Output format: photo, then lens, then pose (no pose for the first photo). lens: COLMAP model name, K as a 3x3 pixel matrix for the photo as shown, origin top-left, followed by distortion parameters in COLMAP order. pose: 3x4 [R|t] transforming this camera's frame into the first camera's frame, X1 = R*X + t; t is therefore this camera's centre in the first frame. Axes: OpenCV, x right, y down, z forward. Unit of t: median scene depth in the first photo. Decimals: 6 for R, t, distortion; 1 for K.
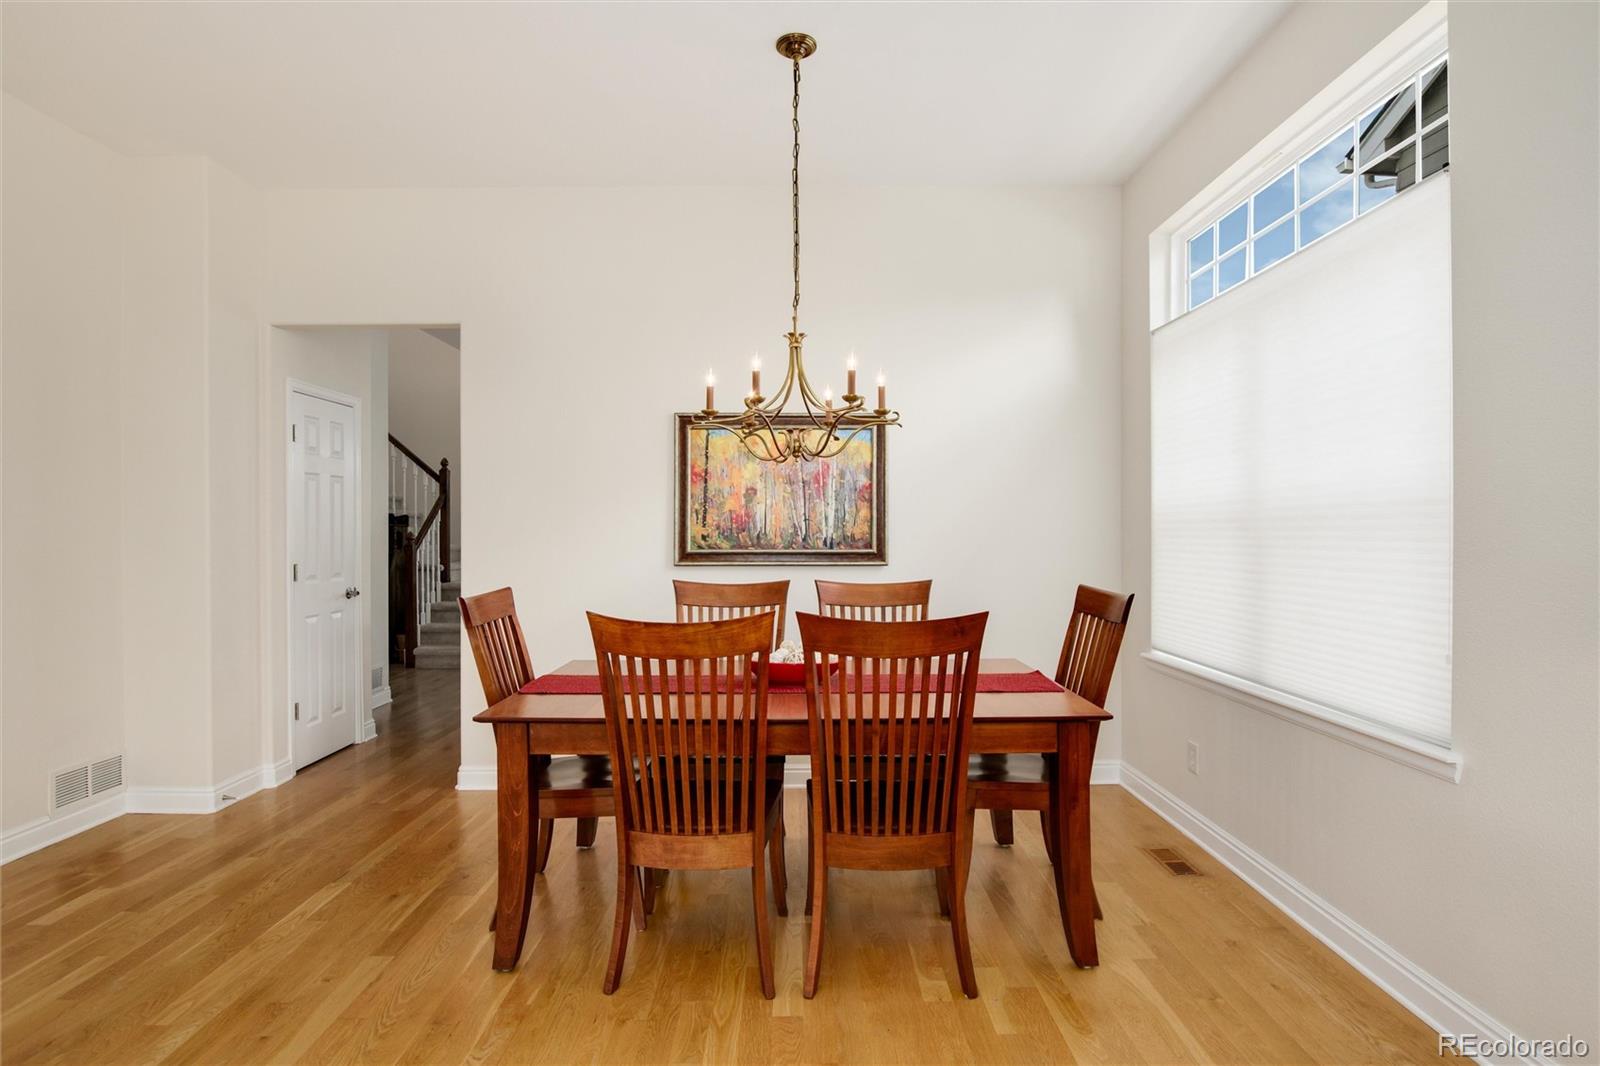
lens RADIAL K [[821.6, 0, 795.9], [0, 821.6, 536.9], [0, 0, 1]] dist [-0.026937, 0.004548]
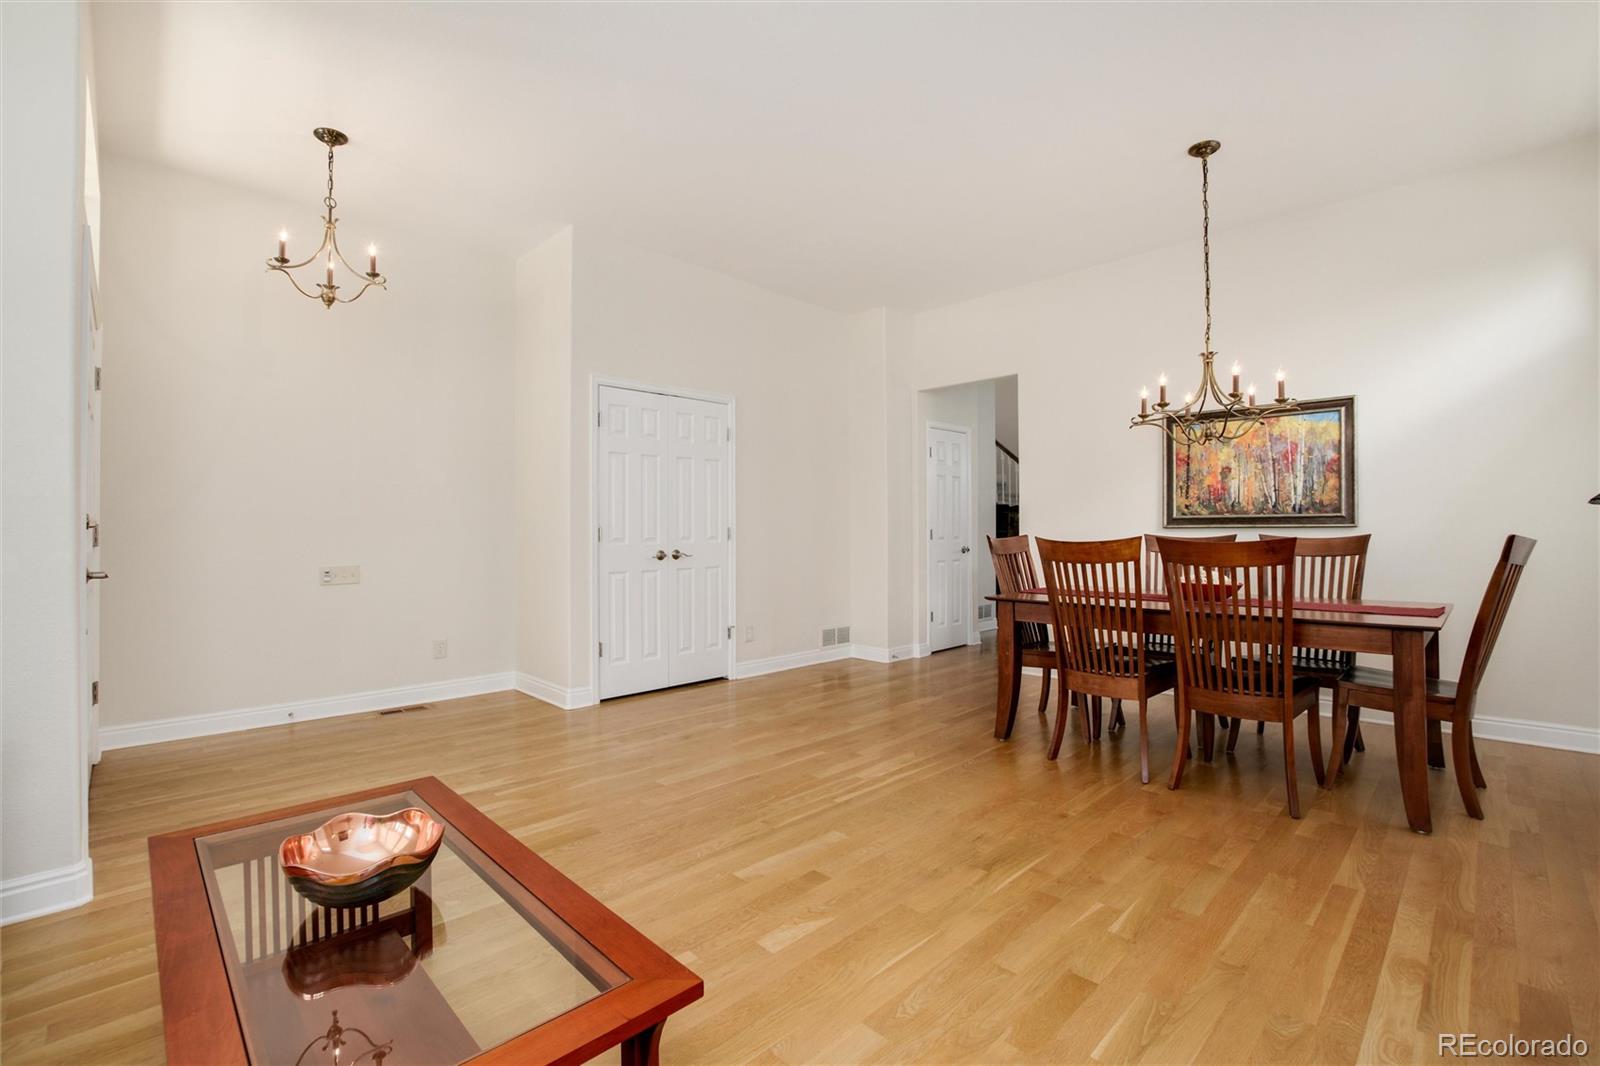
lens RADIAL K [[706.7, 0, 801.2], [0, 706.7, 527.5], [0, 0, 1]] dist [-0.015333, -0.000014]
pose [[0.700081, -0.003777, -0.714054, 0.265106], [-0.002890, 0.999963, -0.008122, 0.045569], [0.714058, 0.007750, 0.700044, -0.242005]]
